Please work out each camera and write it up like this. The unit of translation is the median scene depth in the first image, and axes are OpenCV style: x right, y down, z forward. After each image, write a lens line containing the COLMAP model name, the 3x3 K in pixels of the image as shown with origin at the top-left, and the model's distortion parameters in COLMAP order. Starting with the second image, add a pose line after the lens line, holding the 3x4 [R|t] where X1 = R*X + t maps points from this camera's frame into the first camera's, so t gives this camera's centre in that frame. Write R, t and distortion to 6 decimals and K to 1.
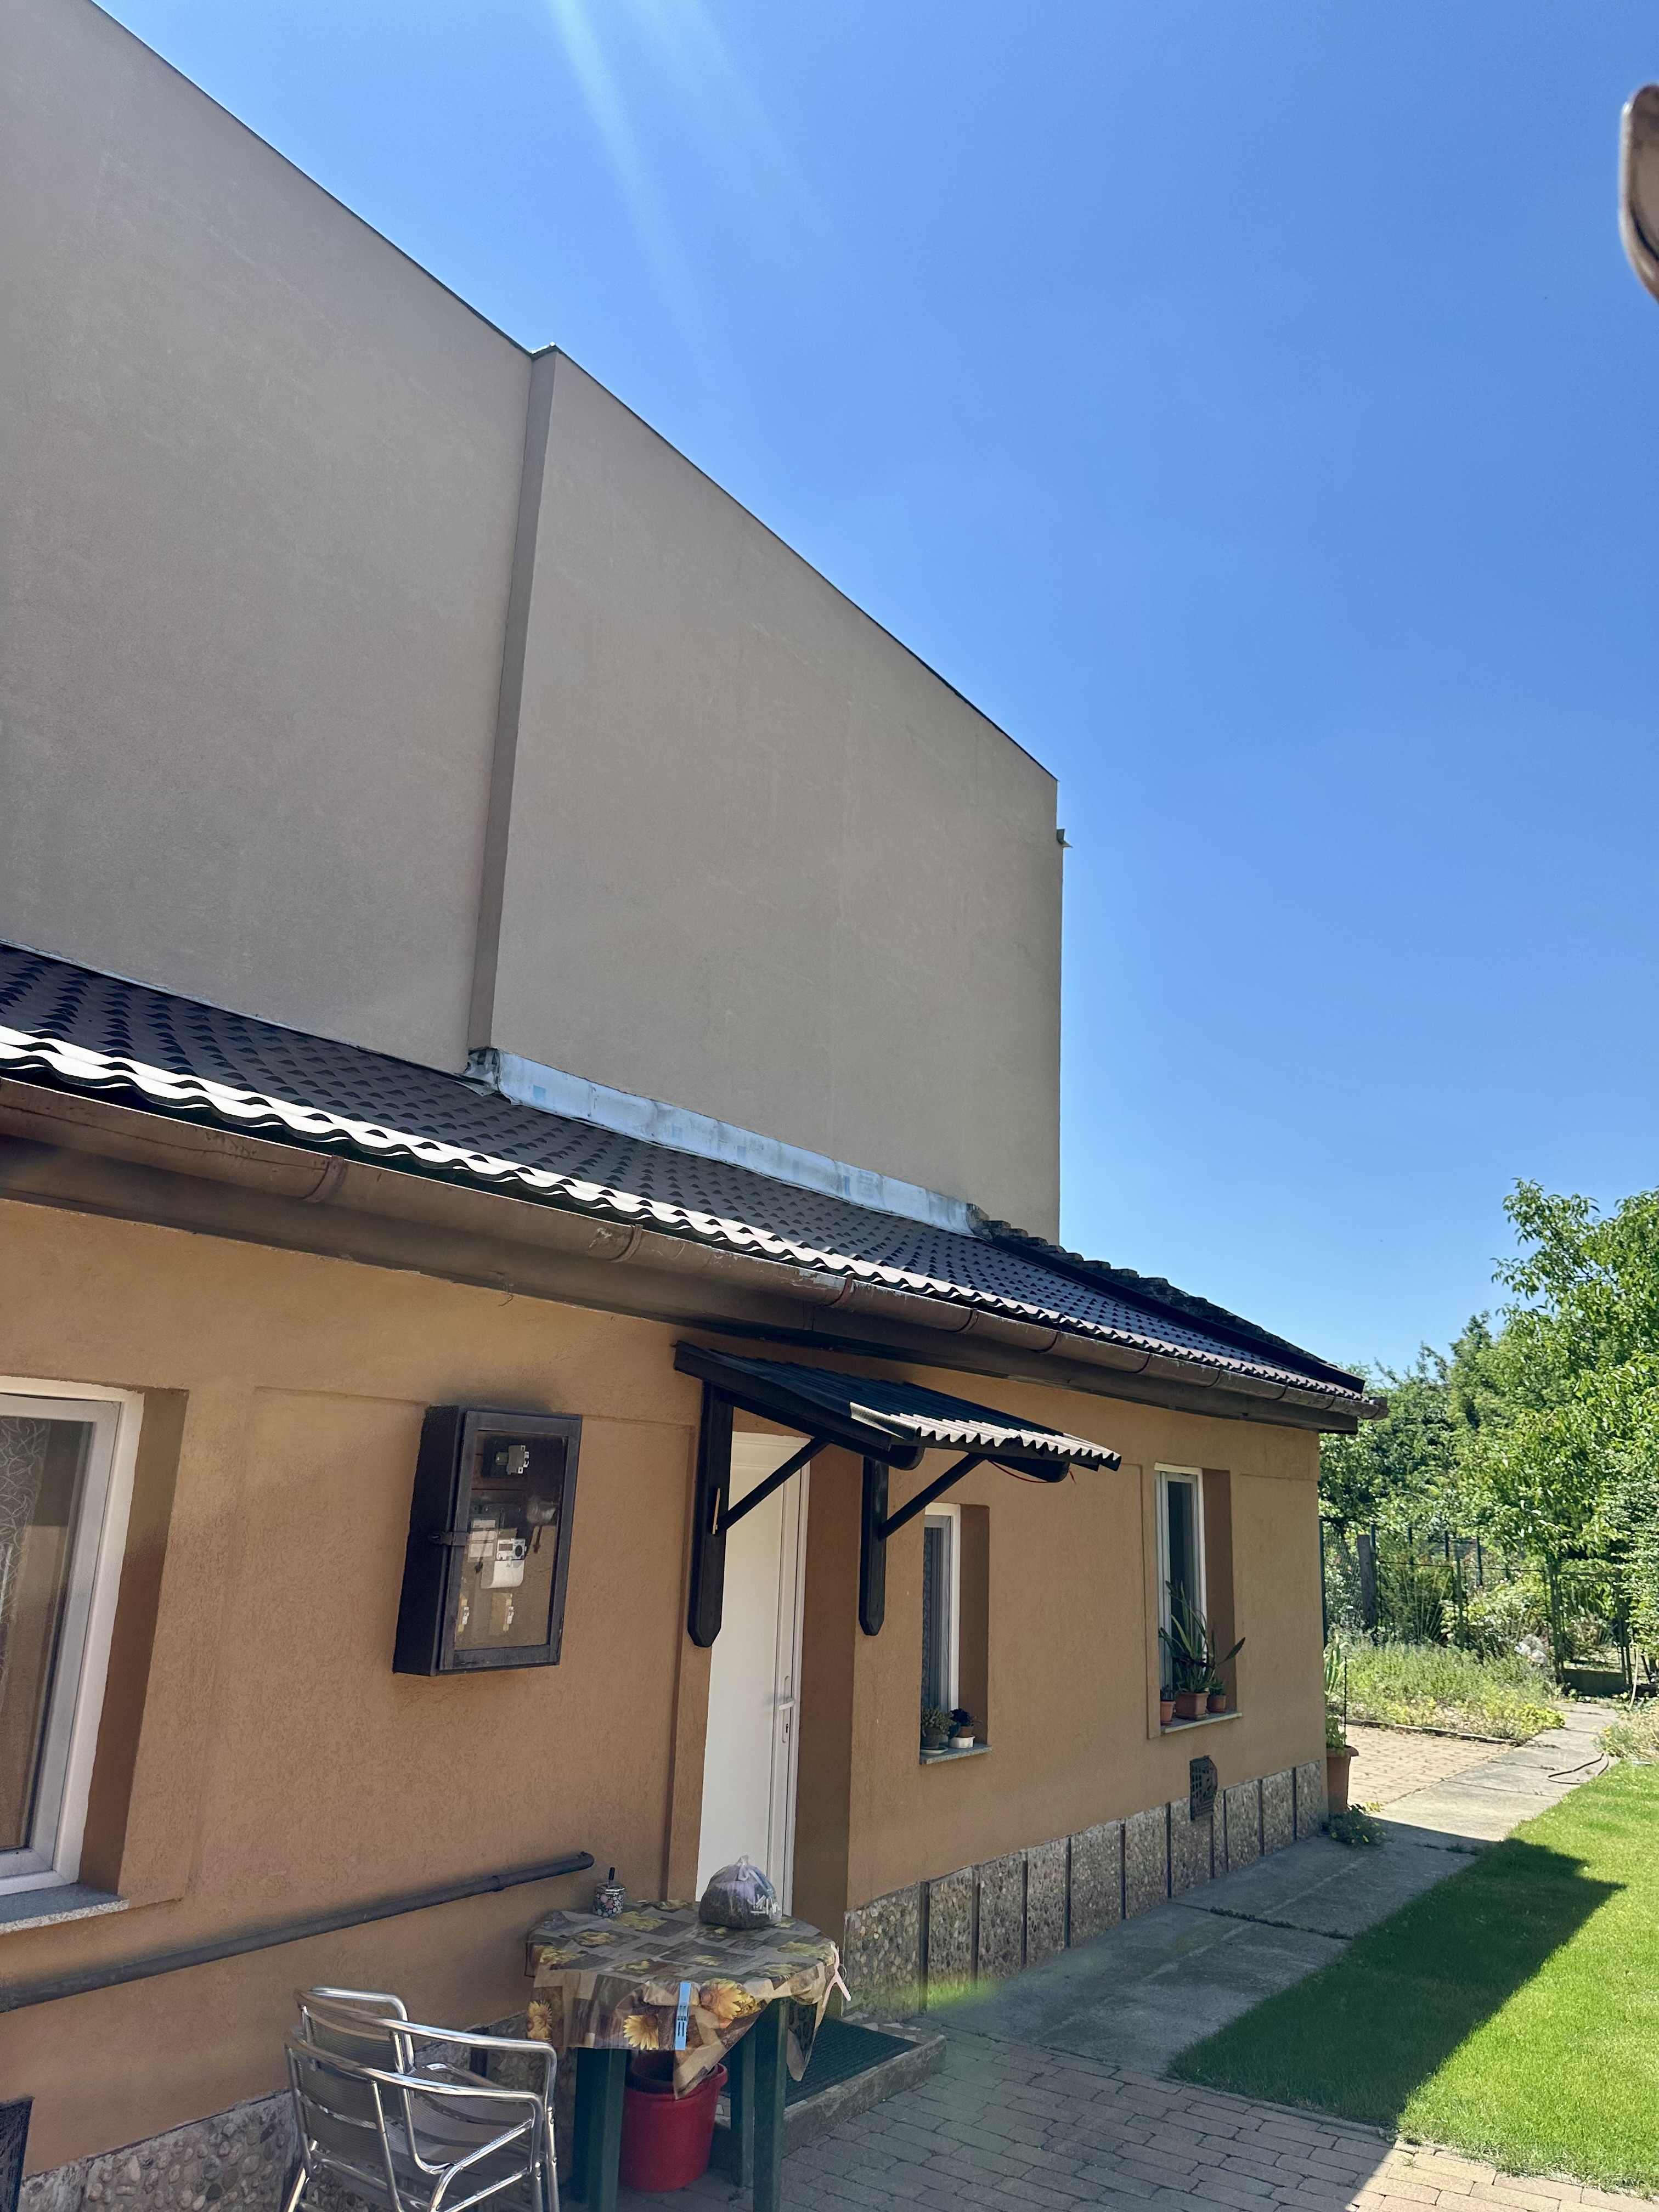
lens RADIAL K [[1557.0, 0, 829.5], [0, 1557.0, 1106.0], [0, 0, 1]] dist [0.019552, -0.006362]
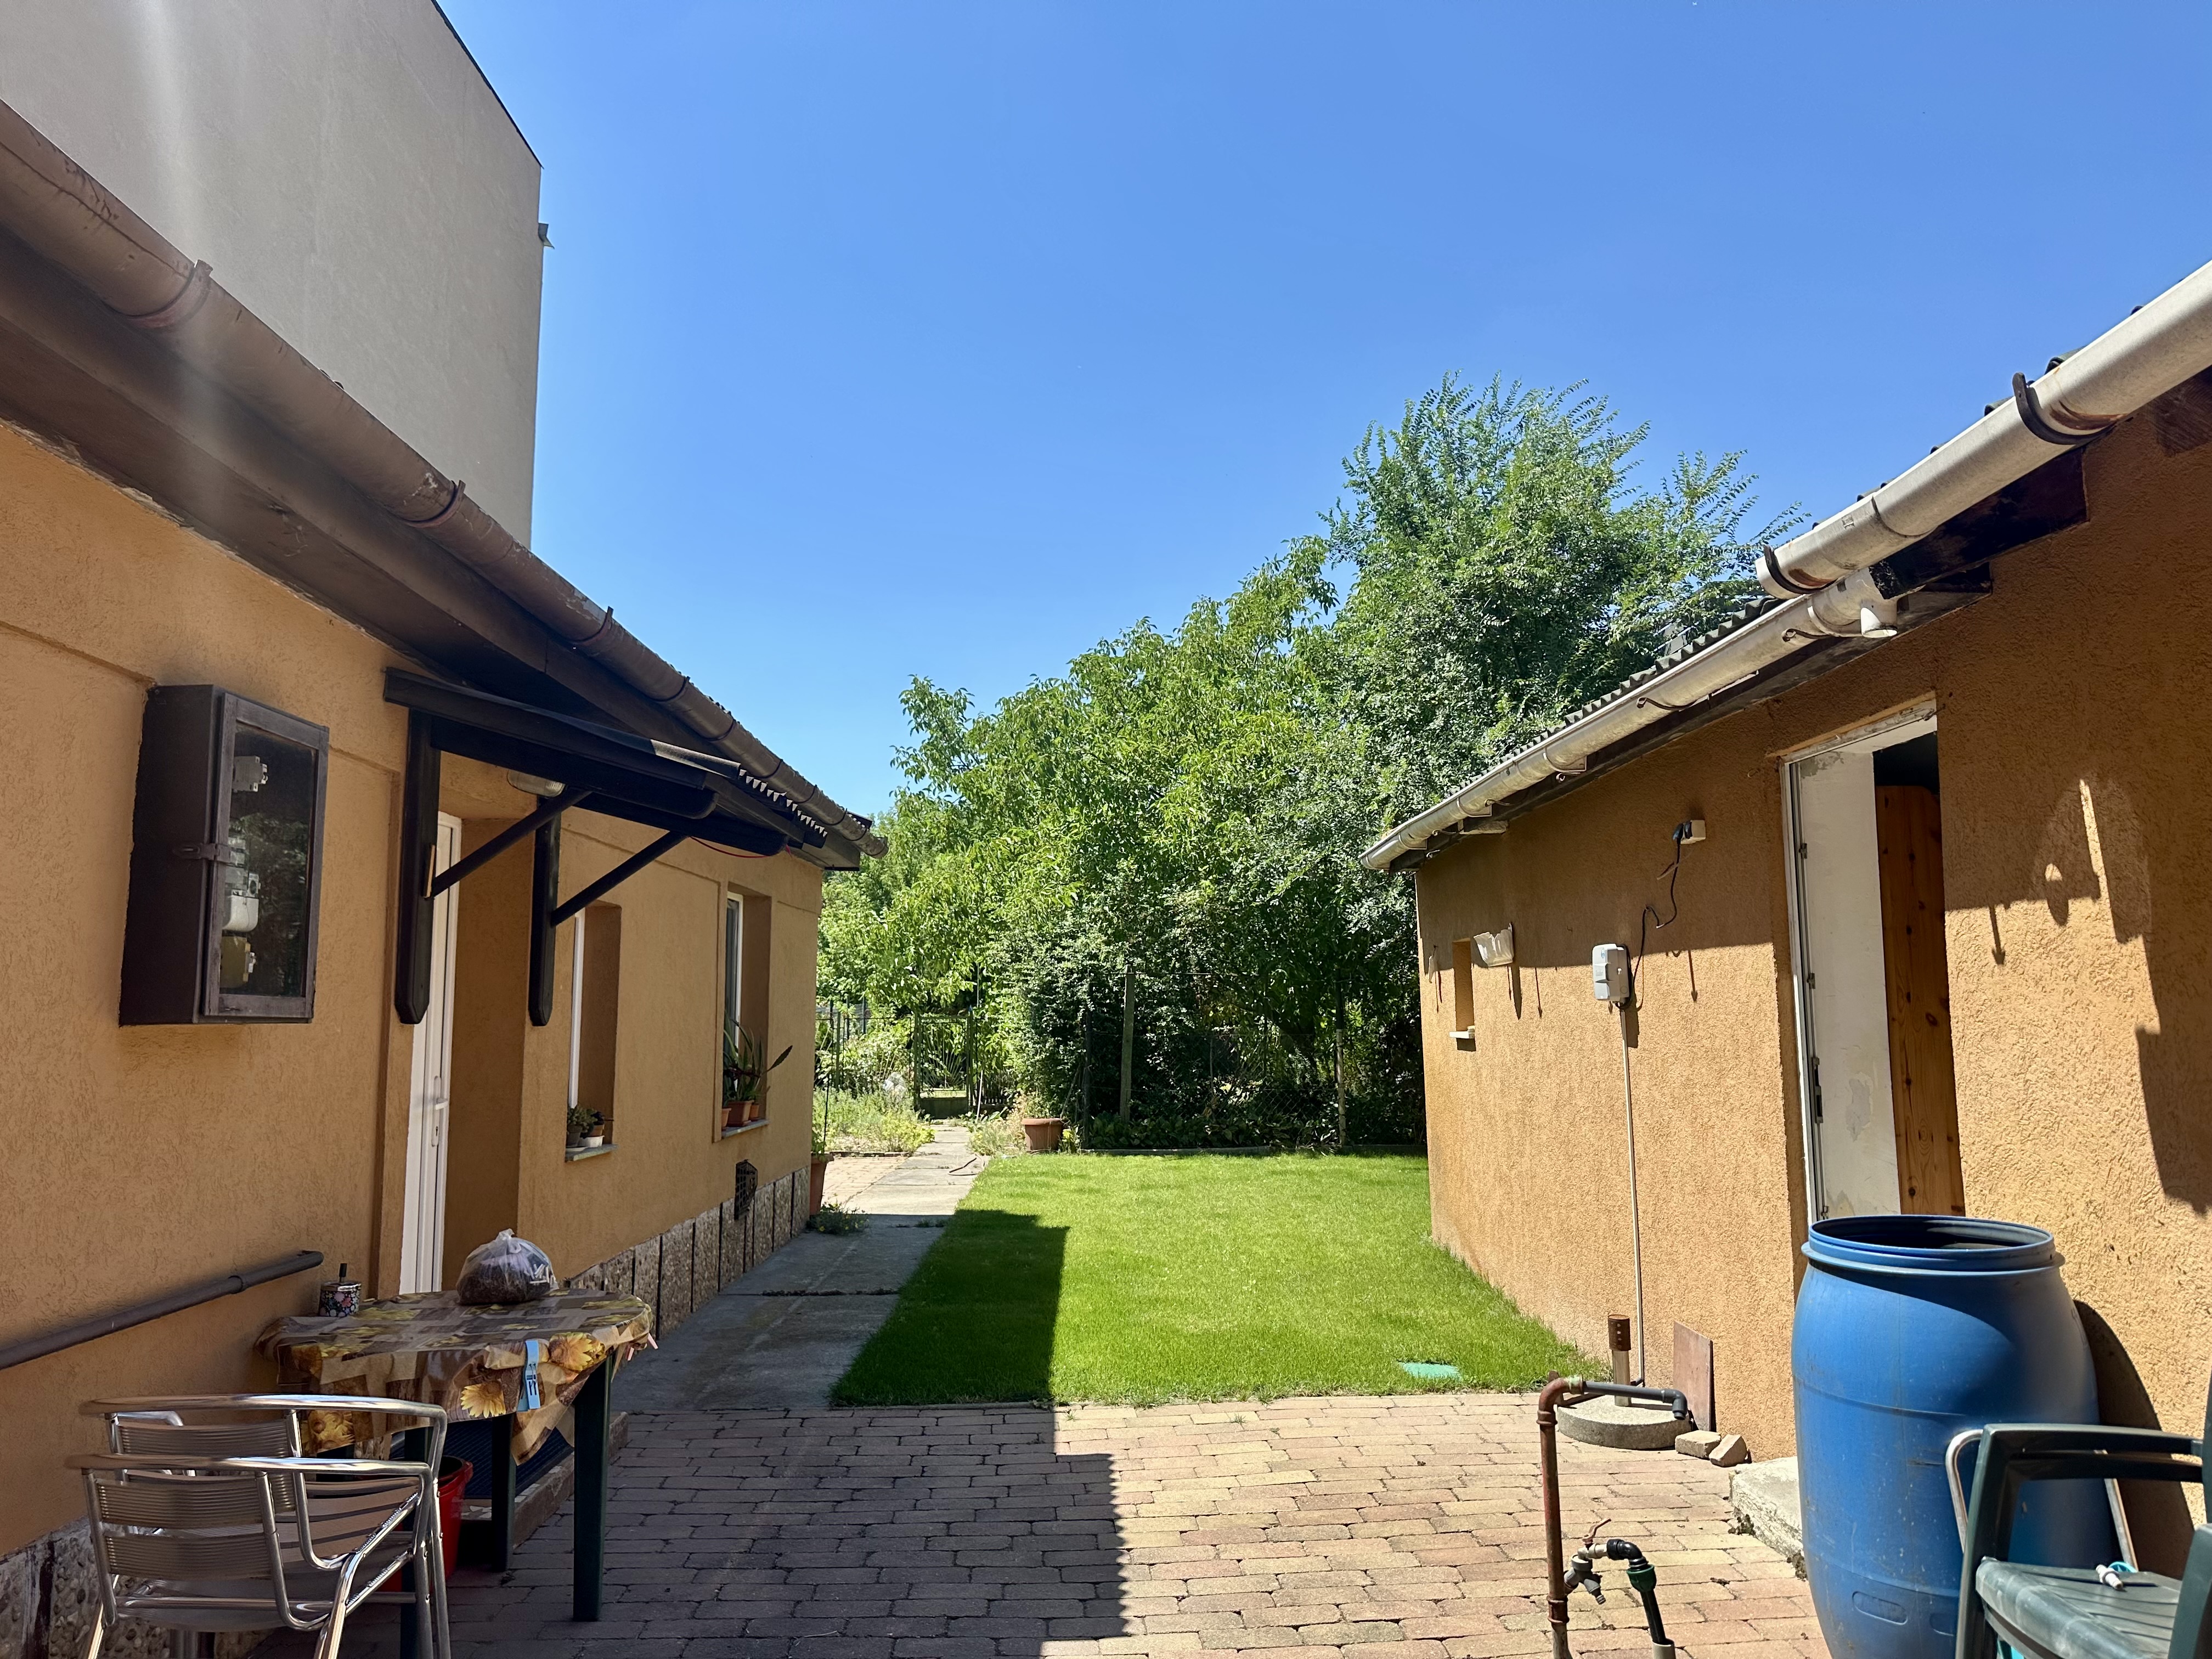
lens RADIAL K [[1521.7, 0, 1106.0], [0, 1521.7, 829.5], [0, 0, 1]] dist [0.133655, -0.095167]
pose [[0.839265, 0.016512, 0.543472, -0.226720], [-0.095834, 0.988383, 0.117965, 0.103252], [-0.535210, -0.151087, 0.831097, 0.100501]]
